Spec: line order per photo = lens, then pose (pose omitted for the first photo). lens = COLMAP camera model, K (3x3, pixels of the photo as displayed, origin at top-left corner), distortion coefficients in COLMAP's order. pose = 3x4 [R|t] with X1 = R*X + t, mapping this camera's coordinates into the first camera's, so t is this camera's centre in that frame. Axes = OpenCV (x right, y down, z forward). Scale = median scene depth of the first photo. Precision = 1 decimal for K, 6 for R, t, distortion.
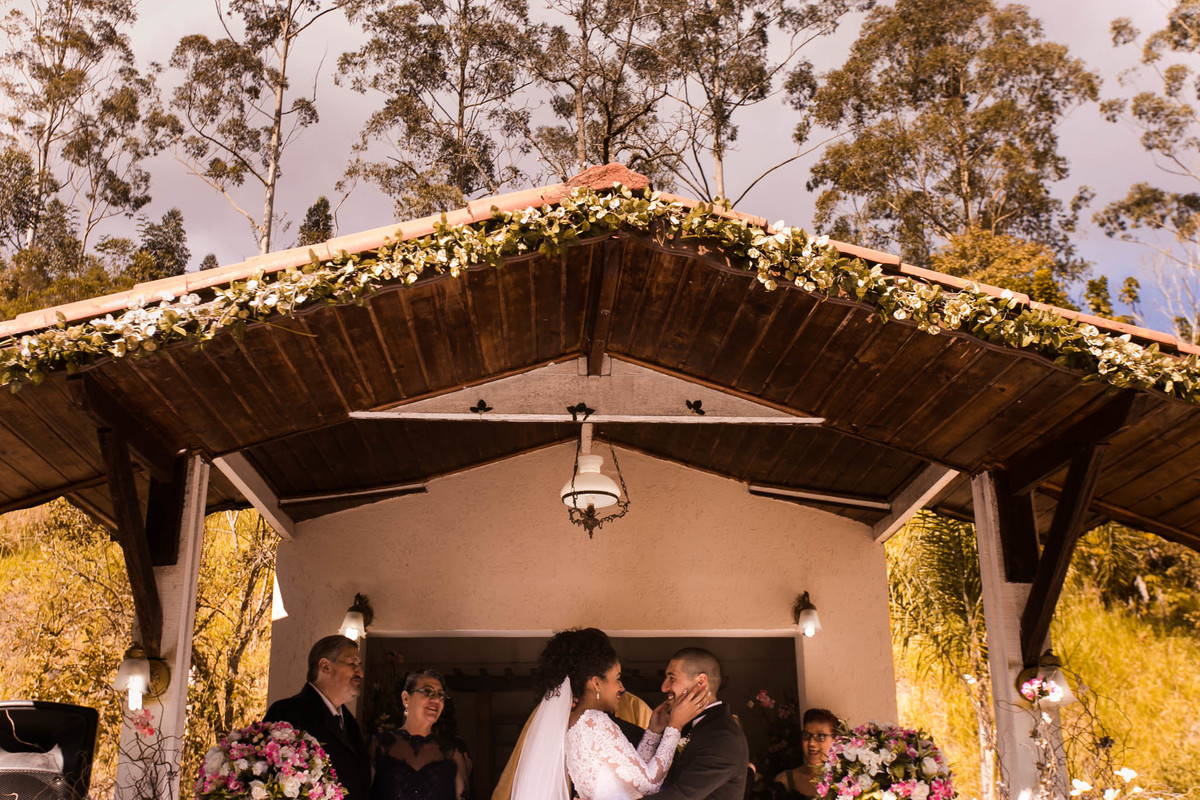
lens RADIAL K [[1298.7, 0, 580.9], [0, 1298.7, 401.6], [0, 0, 1]] dist [-0.010718, 0.142837]
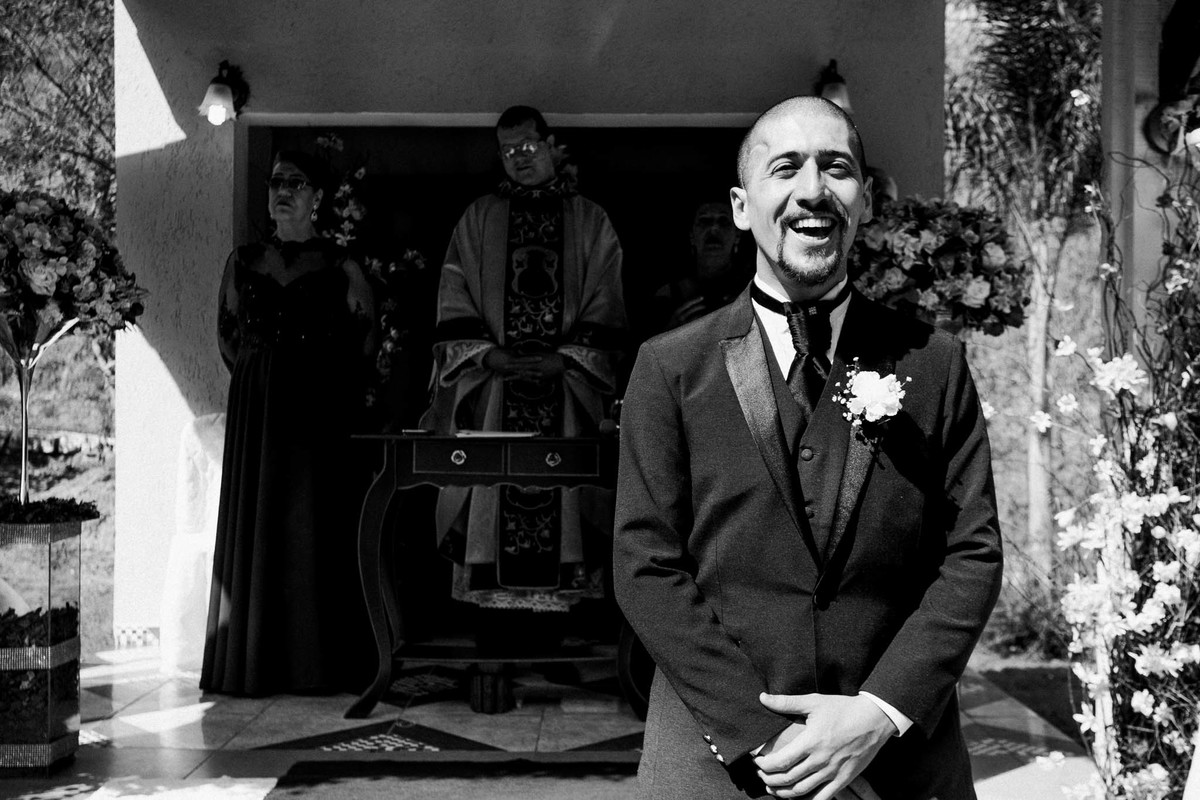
lens RADIAL K [[1277.1, 0, 600.0], [0, 1277.1, 400.0], [0, 0, 1]] dist [0.010784, 0.001631]
pose [[0.999765, 0.009418, -0.019538, 0.080773], [-0.002973, 0.951820, 0.306643, 0.150325], [0.021485, -0.306513, 0.951624, 0.352312]]
